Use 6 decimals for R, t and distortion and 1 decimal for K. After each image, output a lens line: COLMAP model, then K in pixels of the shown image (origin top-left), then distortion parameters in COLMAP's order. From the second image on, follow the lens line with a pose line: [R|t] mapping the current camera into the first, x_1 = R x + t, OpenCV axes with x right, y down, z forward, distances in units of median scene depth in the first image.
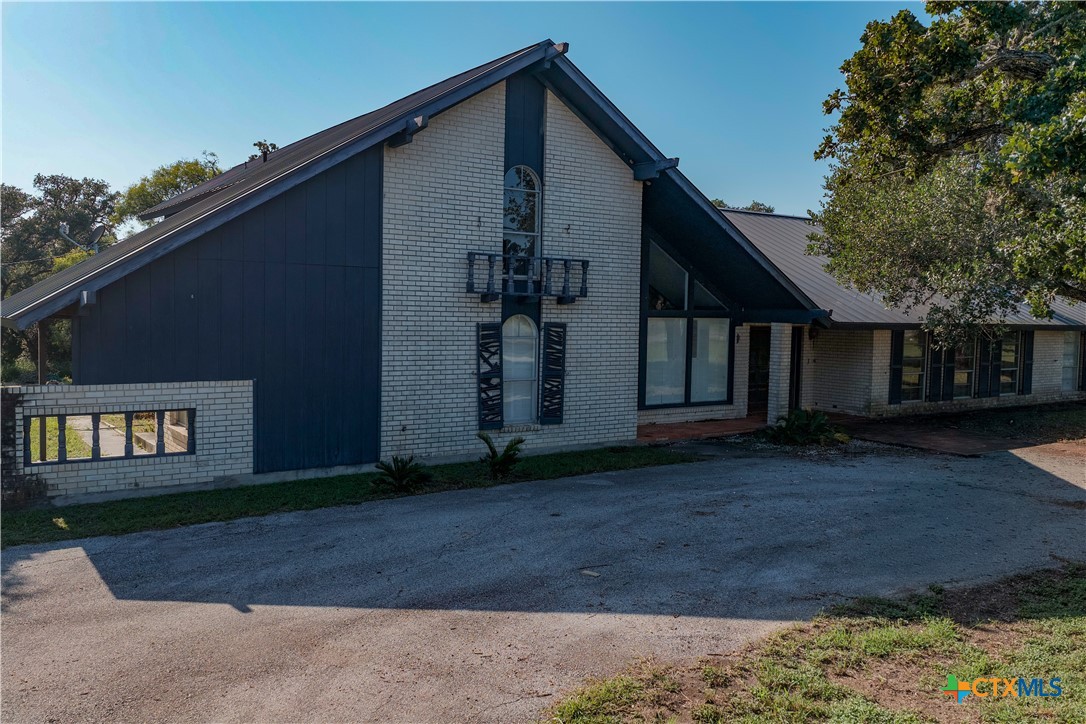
lens RADIAL K [[895.1, 0, 547.0], [0, 895.1, 360.2], [0, 0, 1]] dist [0.015463, -0.014655]
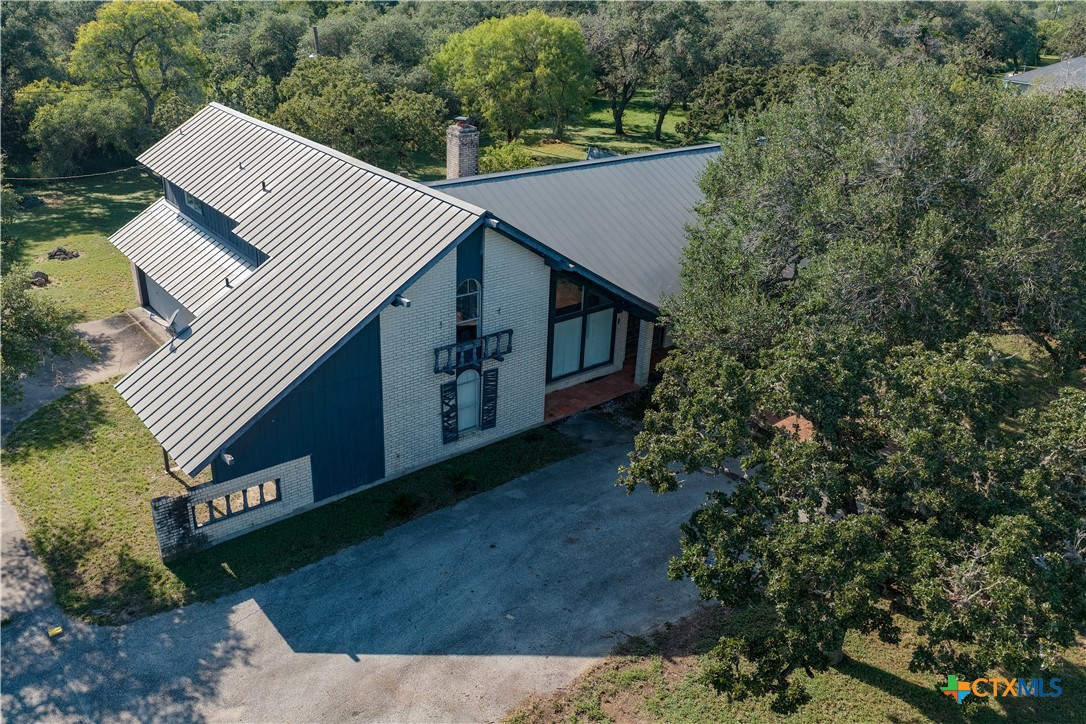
lens RADIAL K [[895.1, 0, 547.0], [0, 895.1, 360.2], [0, 0, 1]] dist [0.015463, -0.014655]
pose [[0.996944, -0.009282, 0.077570, -0.014156], [-0.019957, 0.929716, 0.367736, -0.651774], [-0.075531, -0.368160, 0.926689, -0.438541]]
